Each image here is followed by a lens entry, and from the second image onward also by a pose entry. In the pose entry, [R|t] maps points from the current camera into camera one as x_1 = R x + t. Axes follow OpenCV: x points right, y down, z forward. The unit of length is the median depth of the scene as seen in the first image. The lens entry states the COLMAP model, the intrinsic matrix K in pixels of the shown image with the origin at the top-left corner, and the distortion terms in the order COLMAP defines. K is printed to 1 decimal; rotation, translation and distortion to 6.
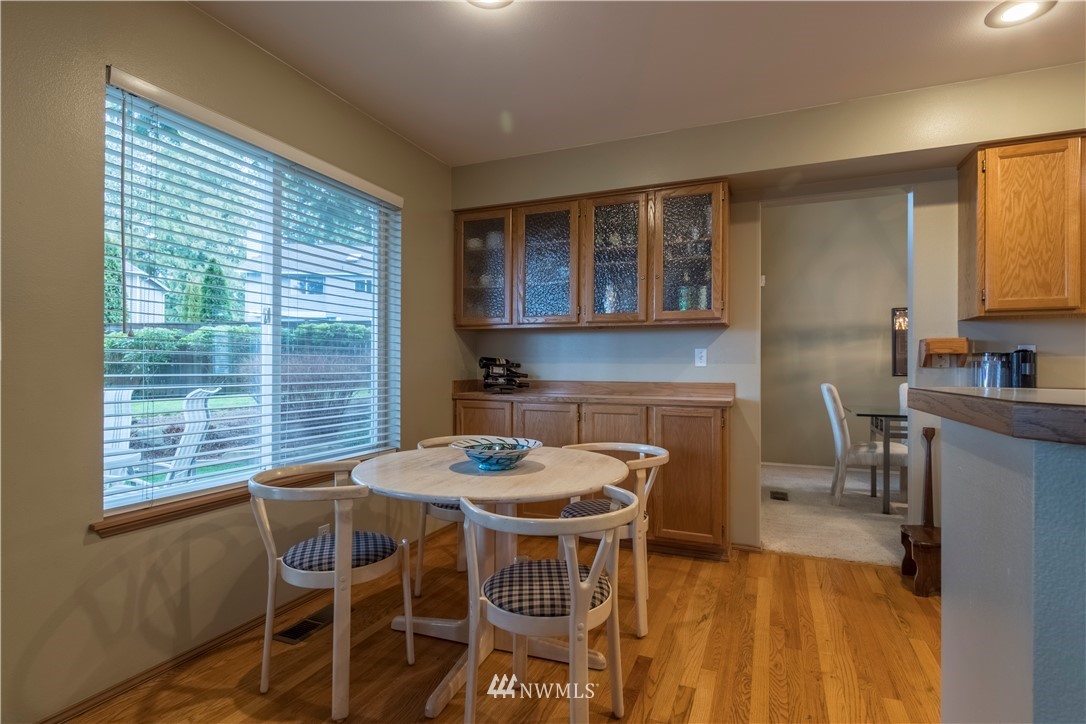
lens RADIAL K [[538.7, 0, 541.1], [0, 538.7, 366.5], [0, 0, 1]] dist [-0.003156, -0.001702]
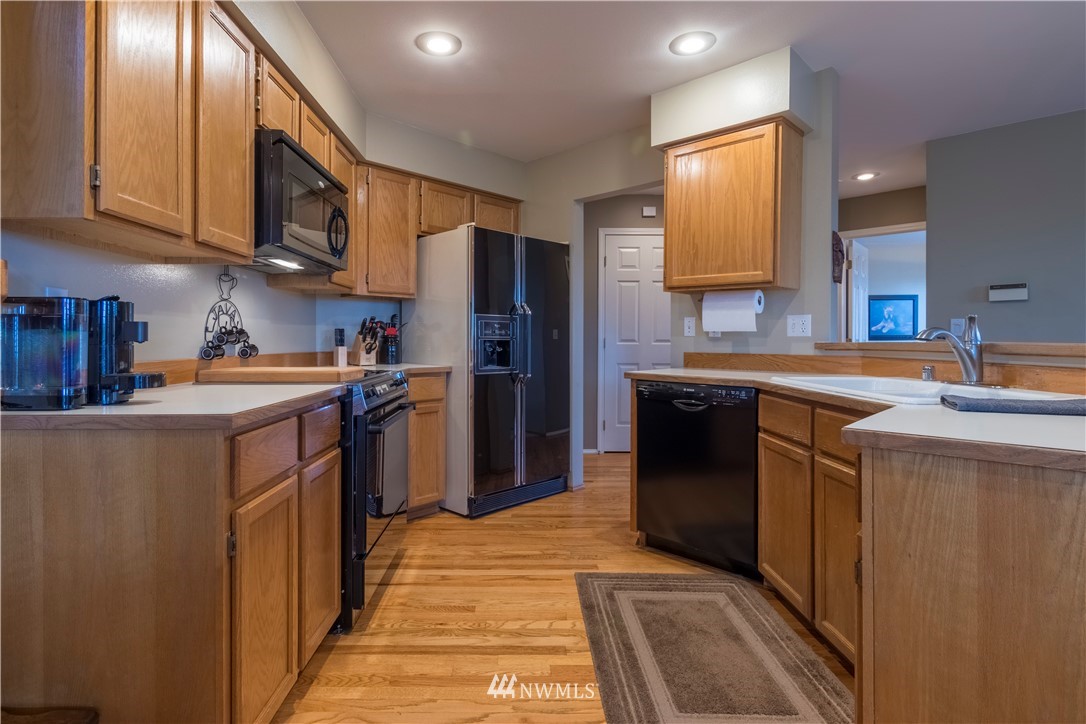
lens RADIAL K [[538.7, 0, 521.3], [0, 538.7, 336.3], [0, 0, 1]] dist [-0.003156, -0.001702]
pose [[-0.403187, 0.002483, 0.915114, 0.231696], [-0.005644, 0.999971, -0.005200, 0.009469], [-0.915100, -0.007261, -0.403162, 0.841171]]
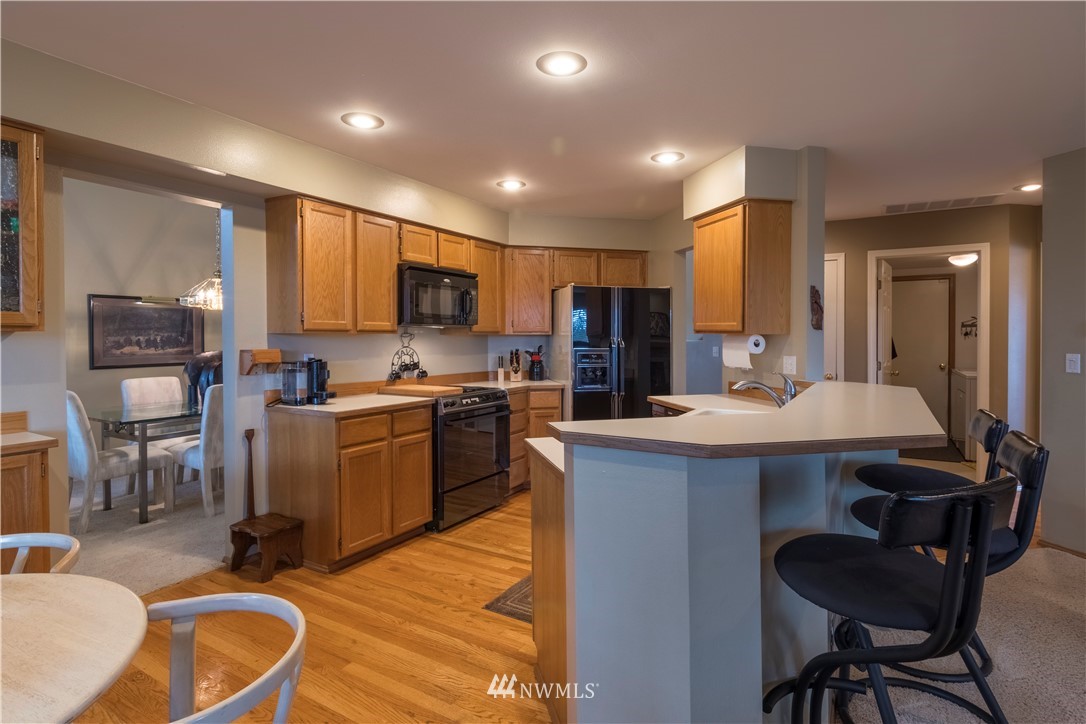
lens RADIAL K [[538.7, 0, 561.1], [0, 538.7, 345.2], [0, 0, 1]] dist [-0.003156, -0.001702]
pose [[0.098829, -0.015149, 0.994989, -0.351627], [-0.004525, 0.999867, 0.015673, -0.089740], [-0.995094, -0.006051, 0.098747, 0.282283]]
